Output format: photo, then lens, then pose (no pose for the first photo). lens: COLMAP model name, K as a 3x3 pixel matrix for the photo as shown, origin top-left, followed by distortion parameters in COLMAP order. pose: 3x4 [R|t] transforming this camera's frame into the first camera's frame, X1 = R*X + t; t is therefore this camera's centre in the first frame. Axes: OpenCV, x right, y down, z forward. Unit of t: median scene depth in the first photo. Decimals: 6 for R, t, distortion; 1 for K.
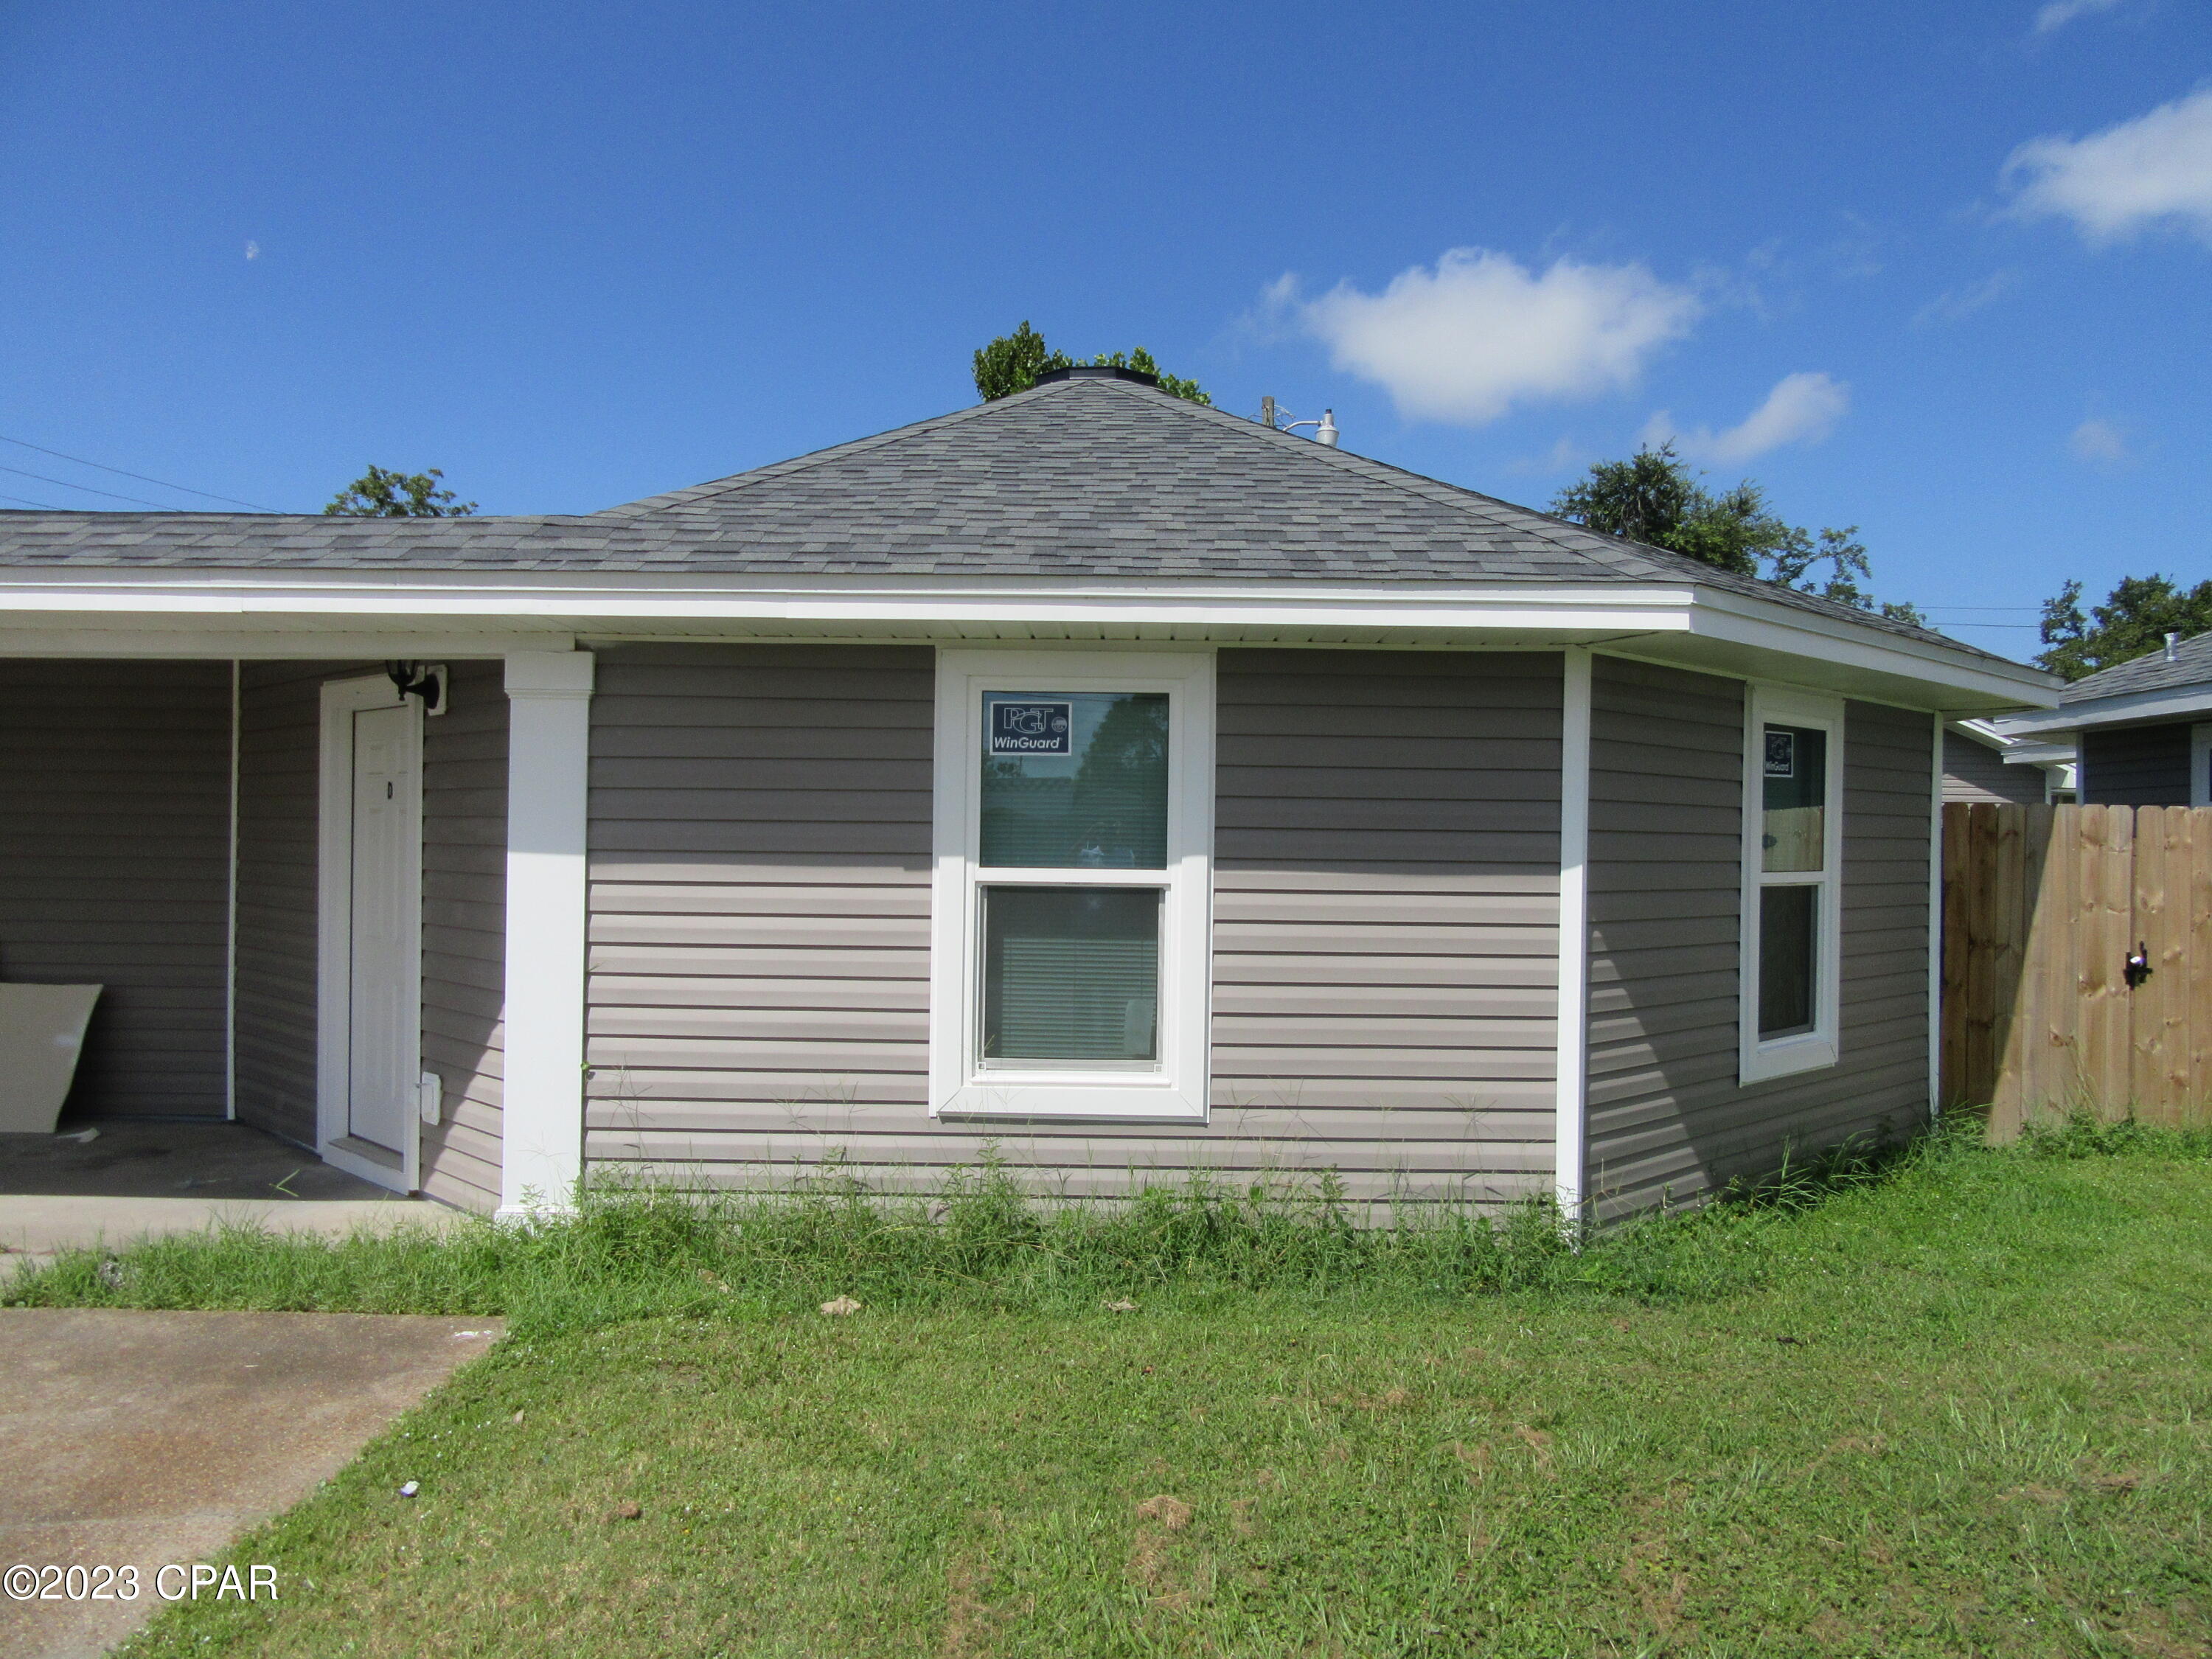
lens RADIAL K [[1628.5, 0, 1106.0], [0, 1628.5, 829.5], [0, 0, 1]] dist [-0.018492, 0.033097]
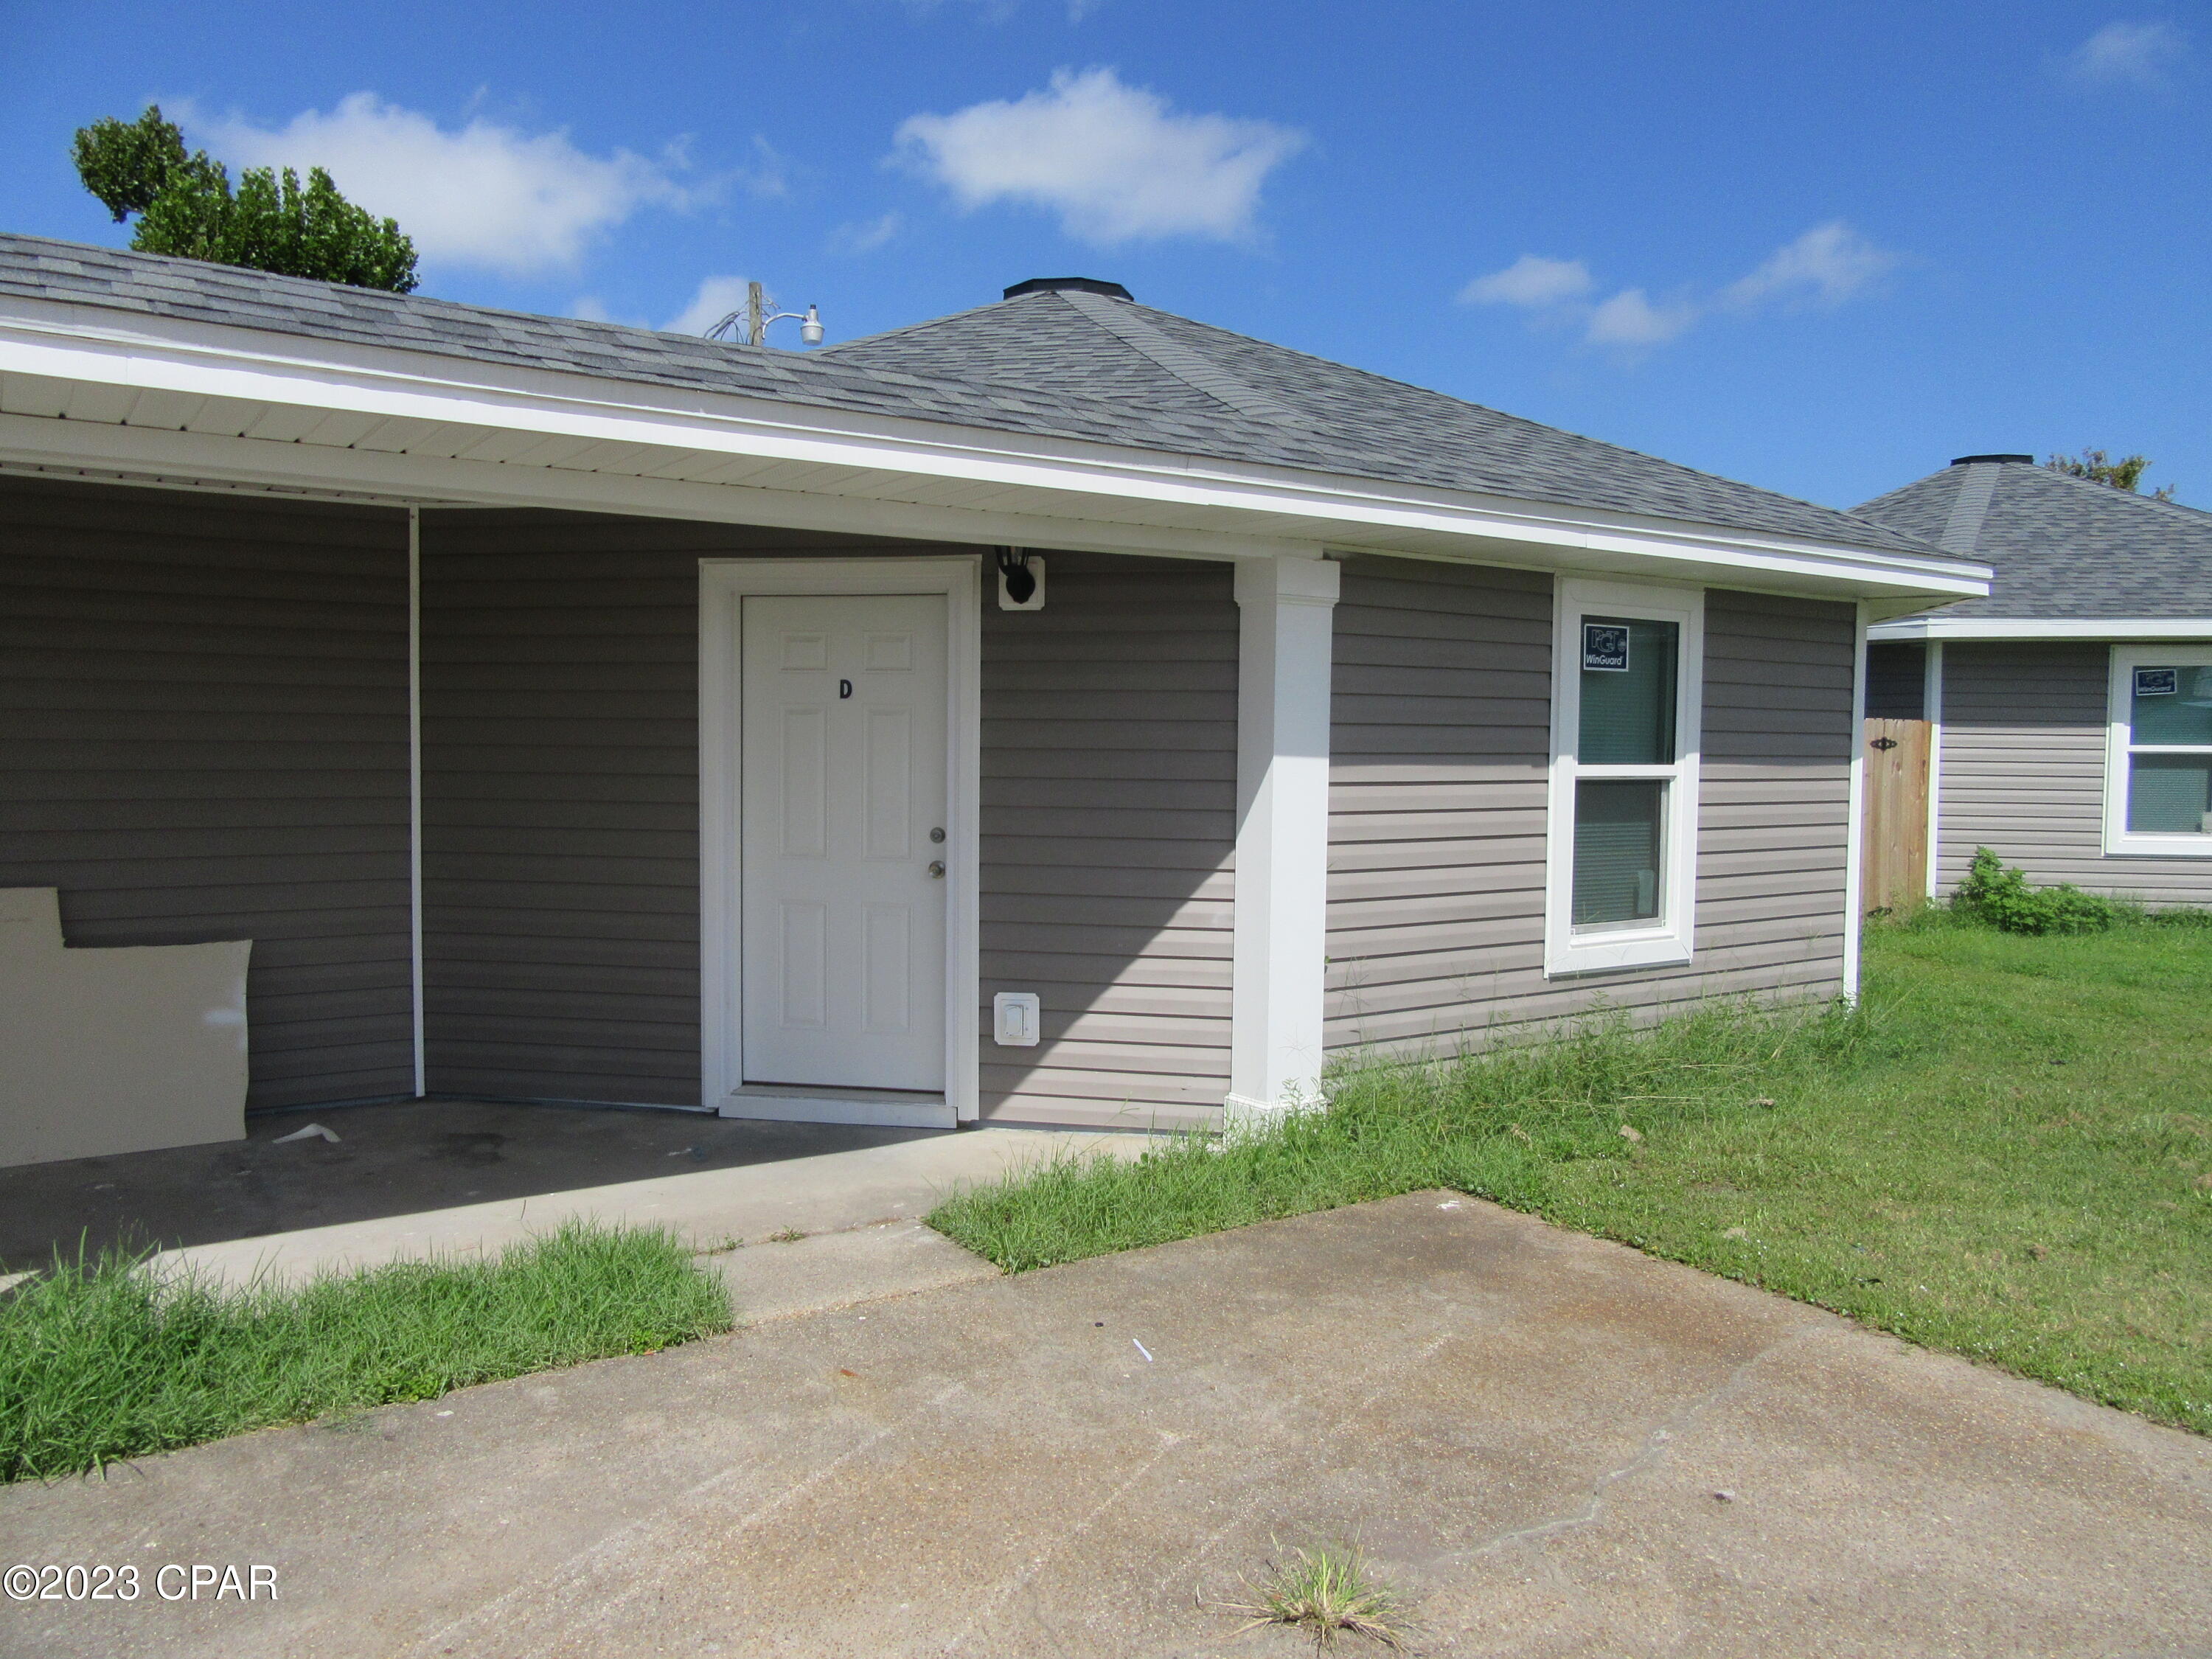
lens RADIAL K [[1628.5, 0, 1106.0], [0, 1628.5, 829.5], [0, 0, 1]] dist [-0.018492, 0.033097]
pose [[0.814025, -0.035795, 0.579725, -1.039324], [-0.001400, 0.997975, 0.063586, -0.004381], [-0.580828, -0.052573, 0.812327, 0.238658]]
